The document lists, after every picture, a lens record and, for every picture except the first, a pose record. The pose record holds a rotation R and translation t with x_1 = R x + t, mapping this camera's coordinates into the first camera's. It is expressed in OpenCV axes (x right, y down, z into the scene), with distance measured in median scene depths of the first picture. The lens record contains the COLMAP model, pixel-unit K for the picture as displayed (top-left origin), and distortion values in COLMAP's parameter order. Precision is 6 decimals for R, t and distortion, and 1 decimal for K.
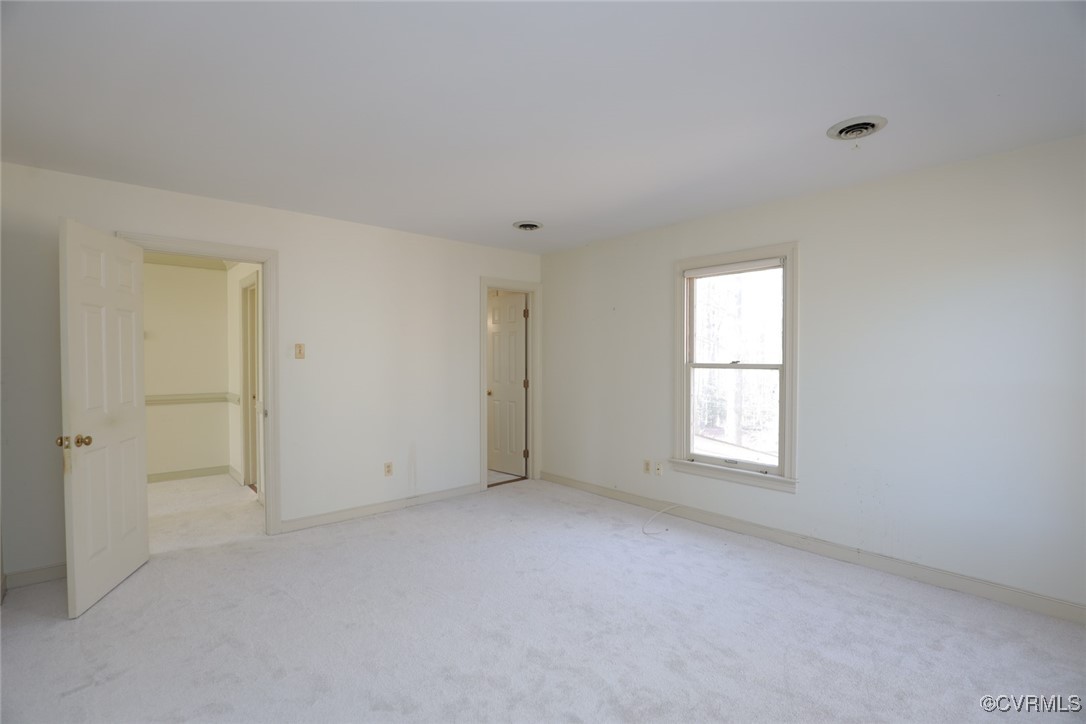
lens RADIAL K [[495.9, 0, 545.2], [0, 495.9, 364.7], [0, 0, 1]] dist [-0.036515, 0.006226]
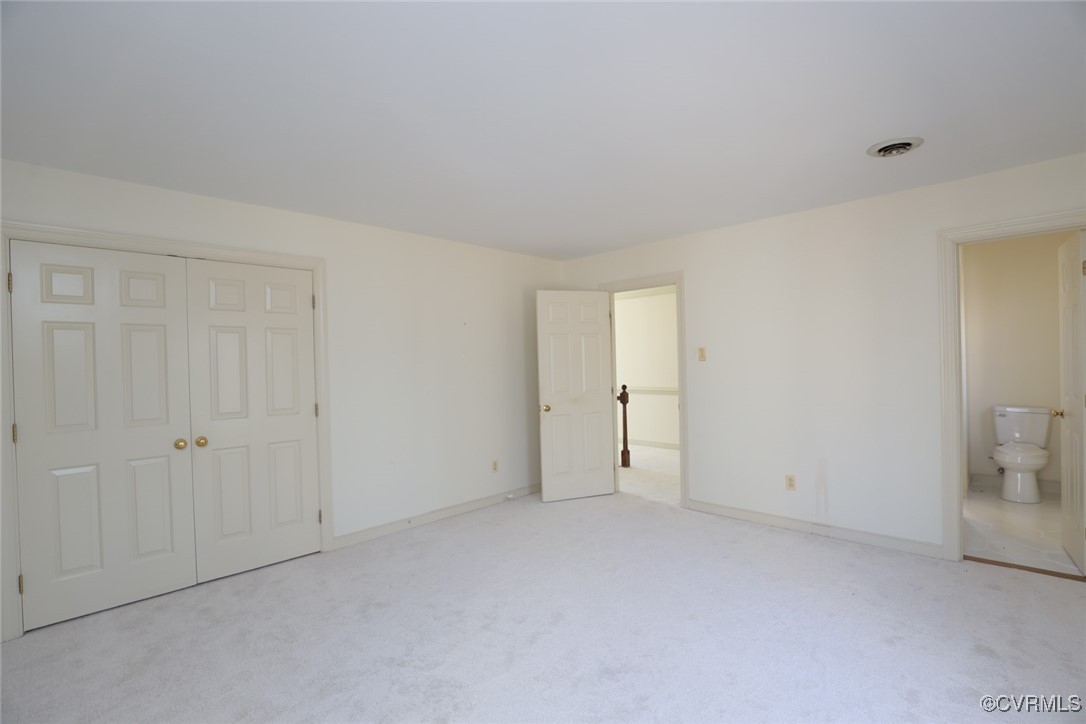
lens RADIAL K [[495.9, 0, 545.2], [0, 495.9, 364.7], [0, 0, 1]] dist [-0.036515, 0.006226]
pose [[0.090354, 0.010320, -0.995856, 0.570946], [0.007105, 0.999914, 0.011006, -0.018057], [0.995884, -0.008070, 0.090273, 0.510267]]
